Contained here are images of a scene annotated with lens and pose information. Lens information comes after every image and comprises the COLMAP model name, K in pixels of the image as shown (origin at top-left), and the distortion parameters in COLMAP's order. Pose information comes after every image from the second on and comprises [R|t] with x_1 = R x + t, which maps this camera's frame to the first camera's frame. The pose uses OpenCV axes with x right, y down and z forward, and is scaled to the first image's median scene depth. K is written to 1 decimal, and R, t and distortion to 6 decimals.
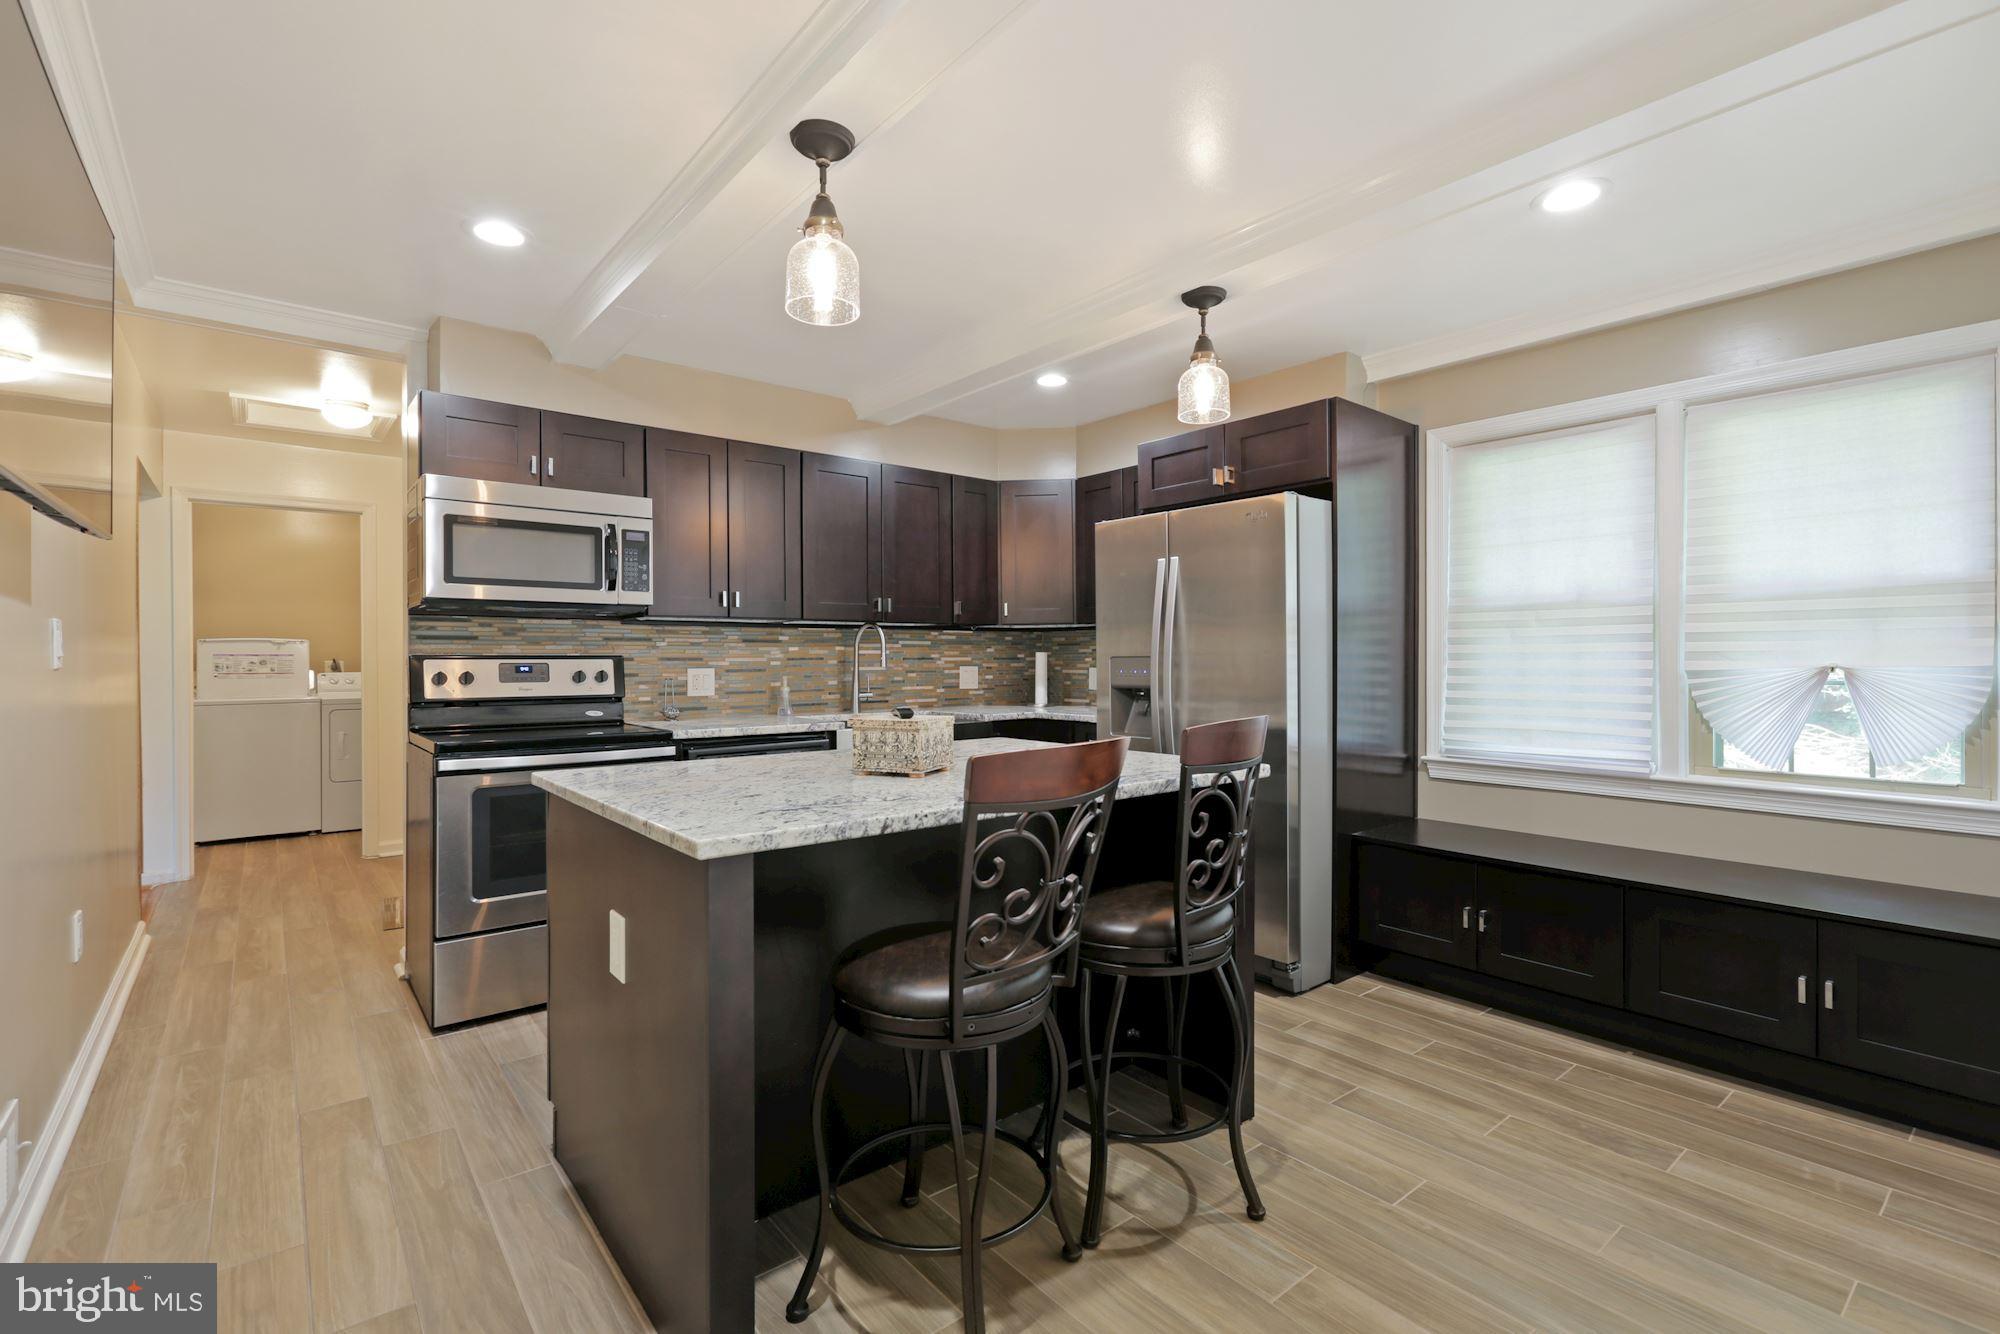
lens RADIAL K [[905.7, 0, 992.6], [0, 905.7, 665.0], [0, 0, 1]] dist [0.003988, 0.001076]
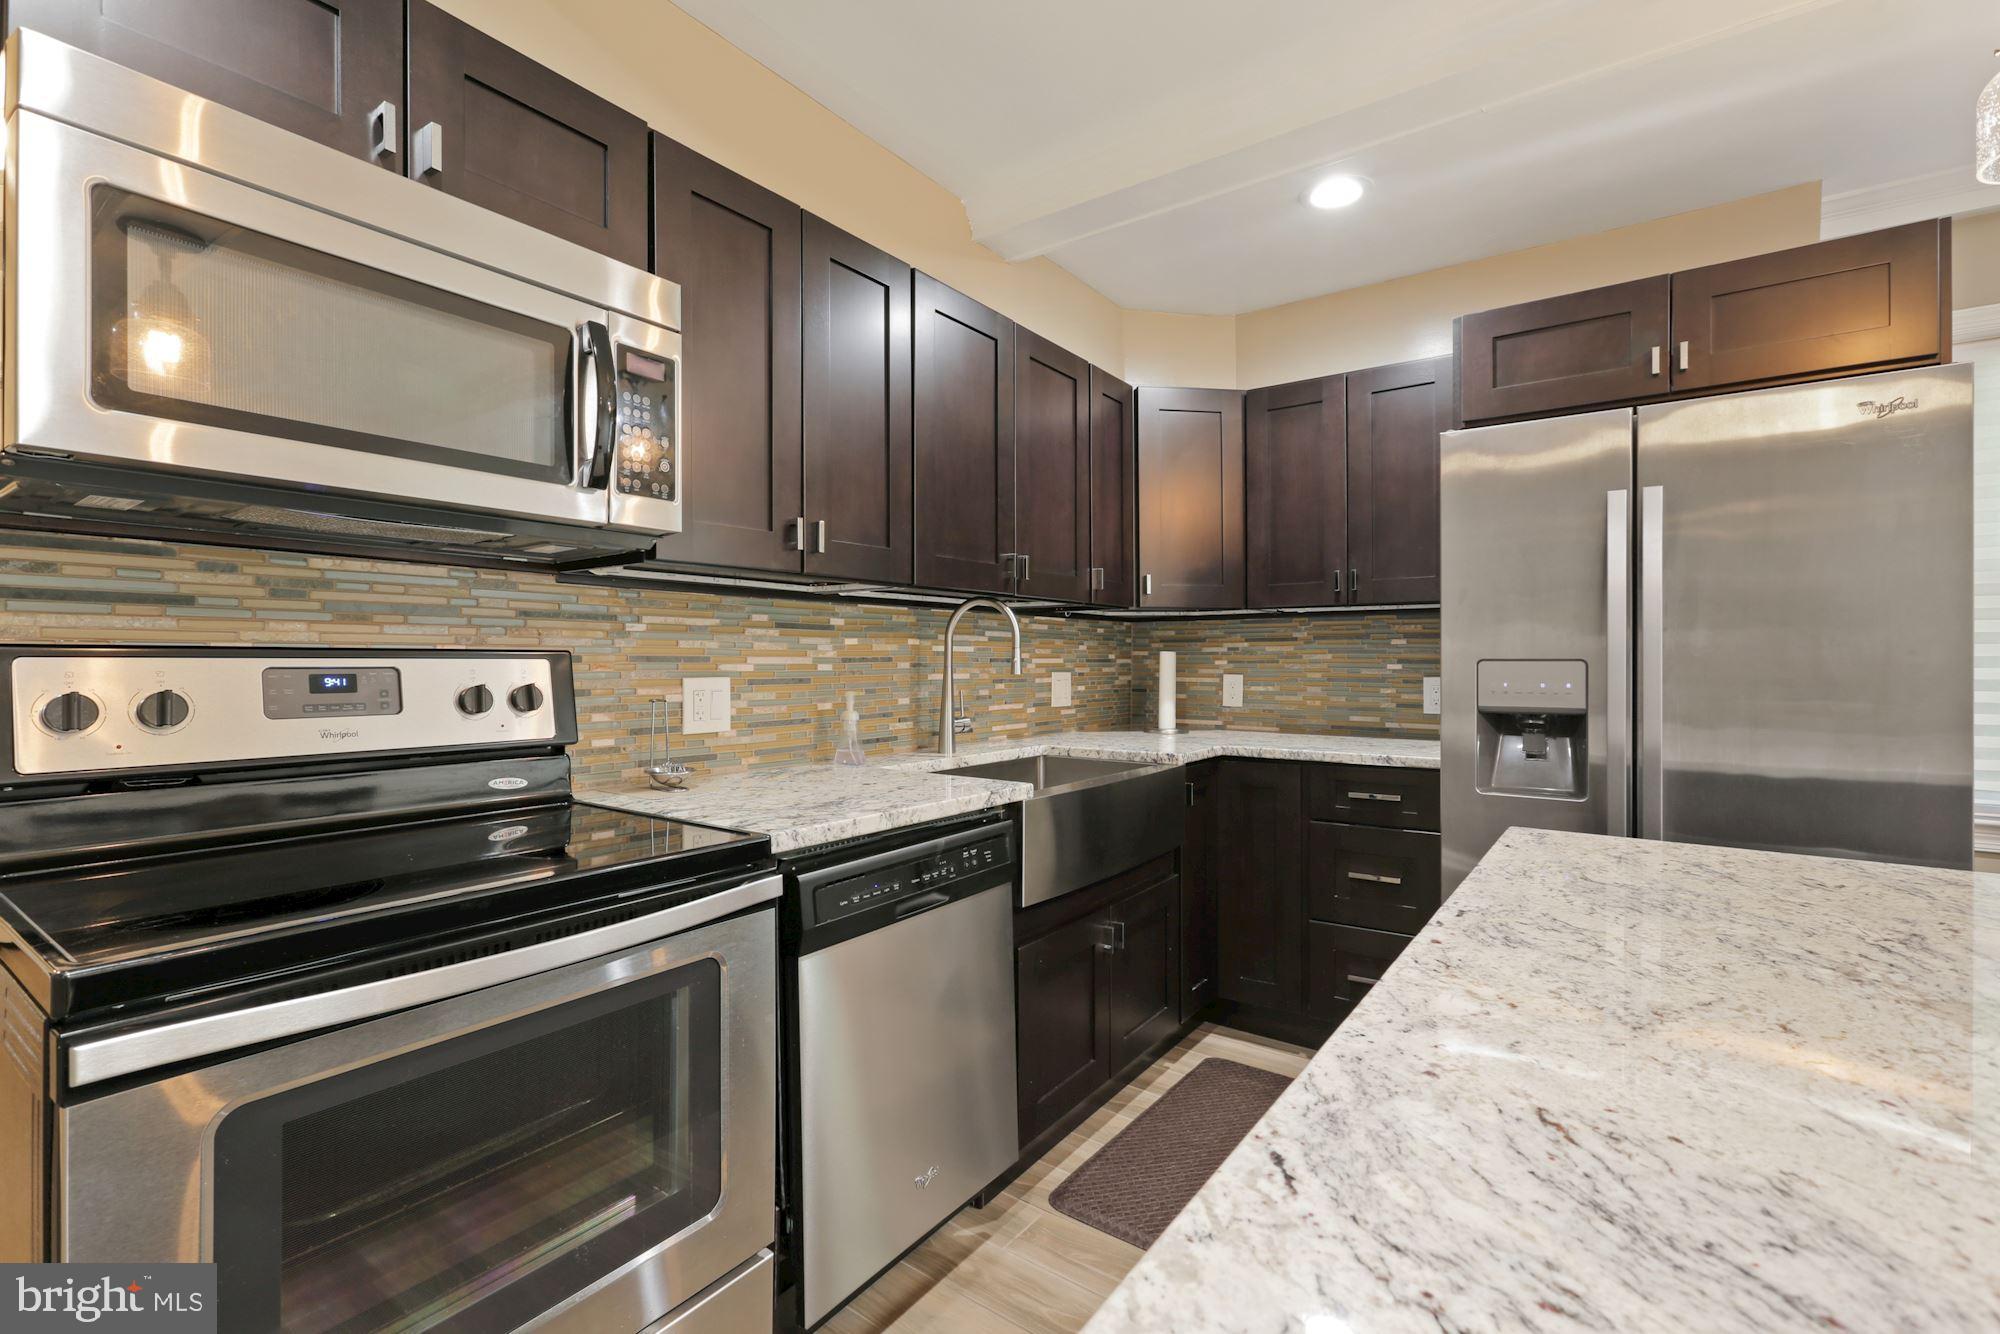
lens RADIAL K [[905.7, 0, 999.9], [0, 905.7, 665.3], [0, 0, 1]] dist [0.003988, 0.001076]
pose [[0.967465, 0.002829, 0.252990, -0.324043], [-0.002550, 0.999996, -0.001429, -0.003157], [-0.252993, 0.000738, 0.967468, 0.525320]]
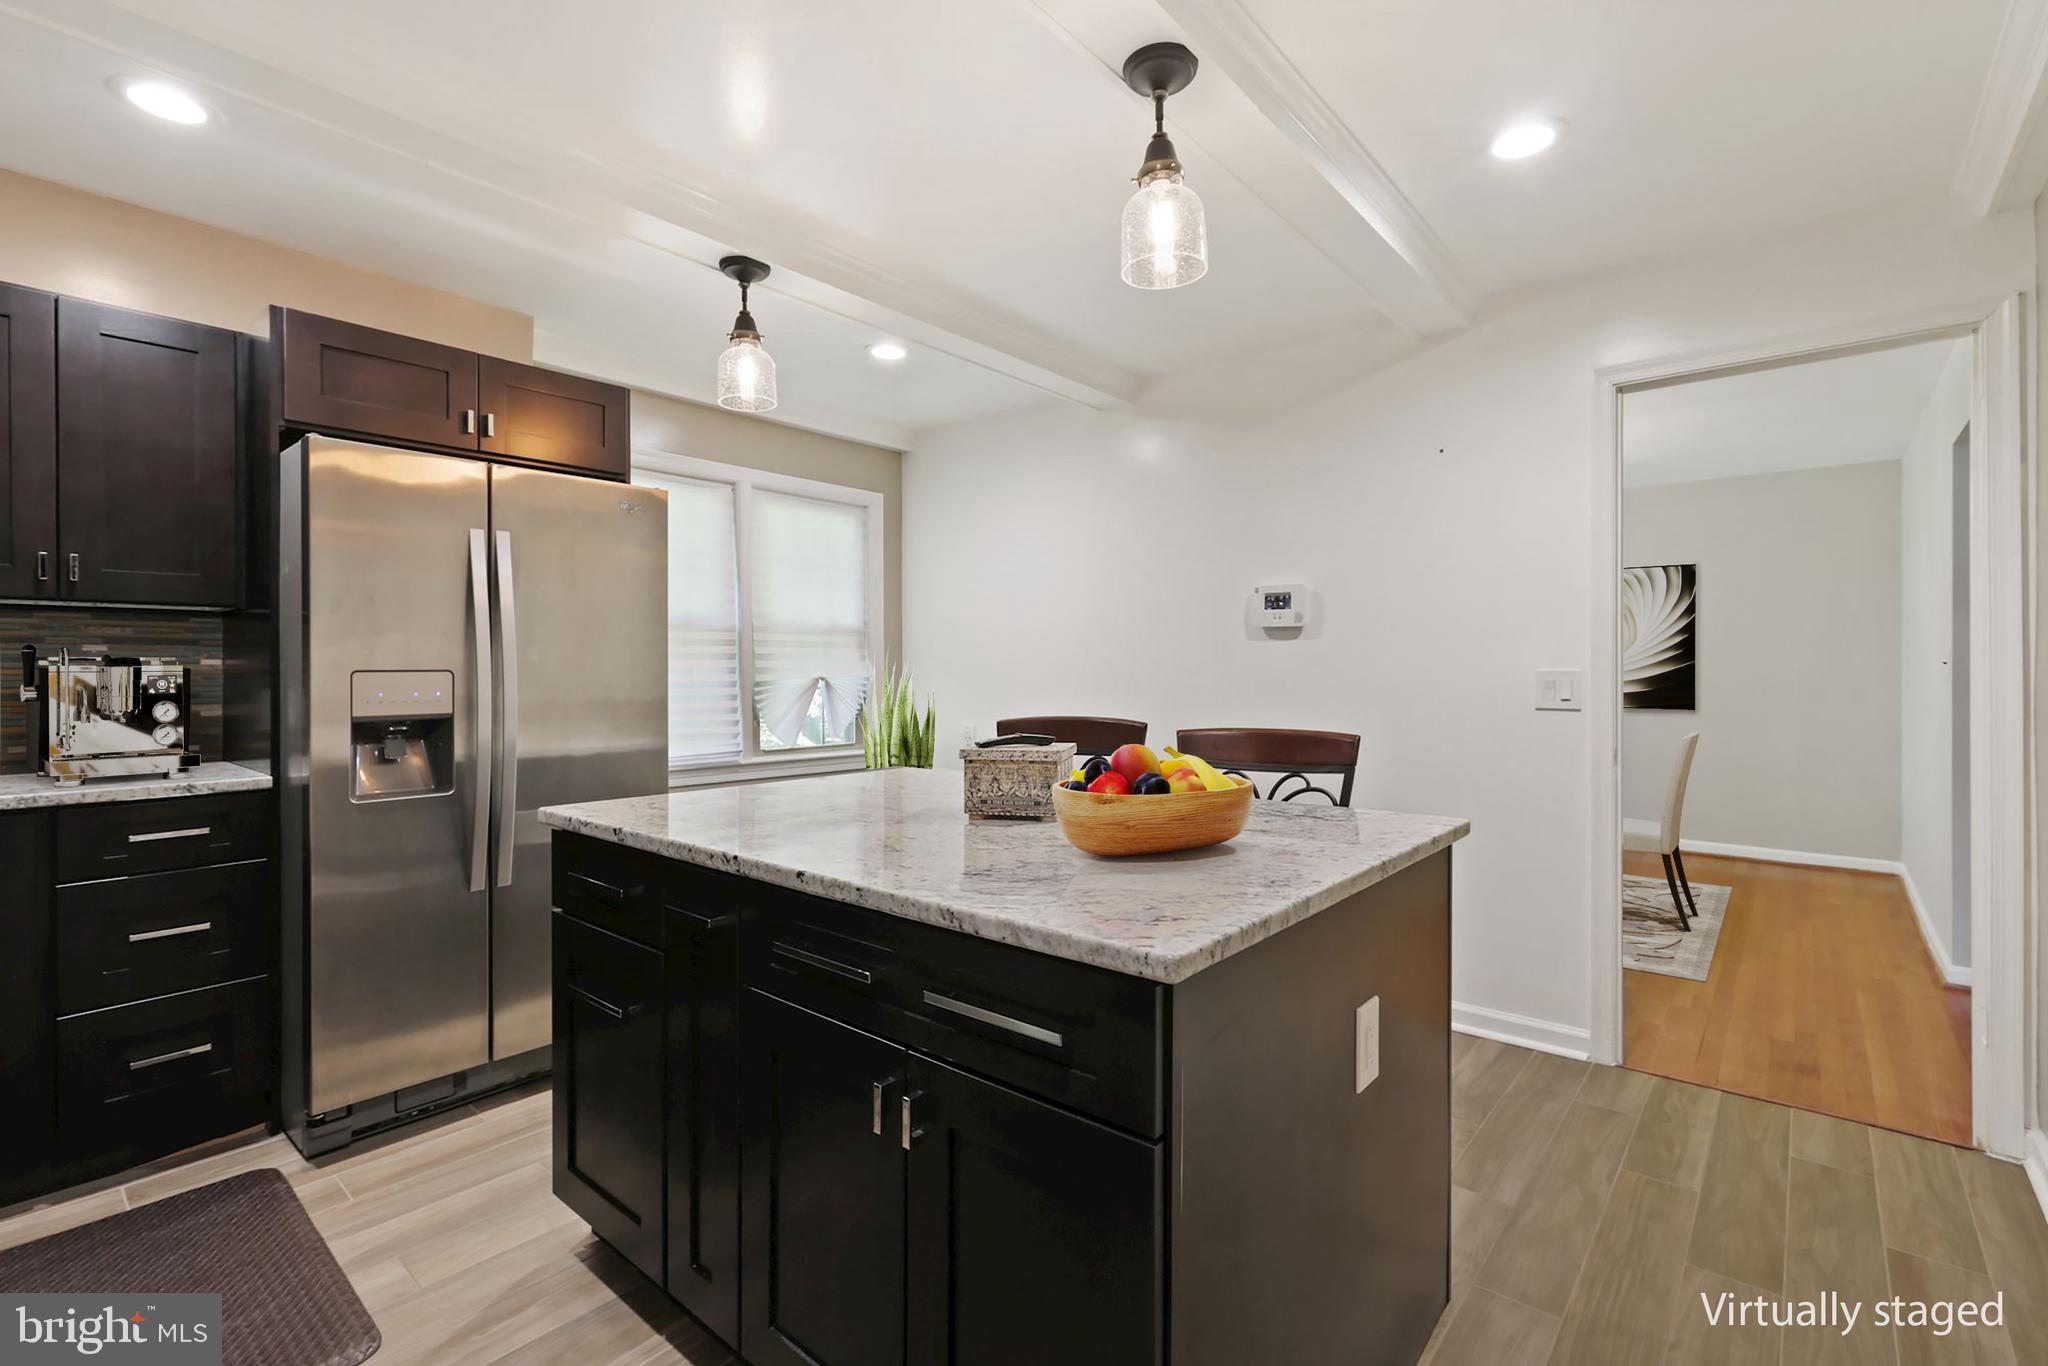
lens RADIAL K [[927.5, 0, 1019.0], [0, 927.5, 675.0], [0, 0, 1]] dist [0.003988, 0.001076]
pose [[-0.180252, -0.002629, 0.983617, -0.557983], [0.007363, 0.999965, 0.004022, -0.004930], [-0.983593, 0.007968, -0.180226, 0.700072]]
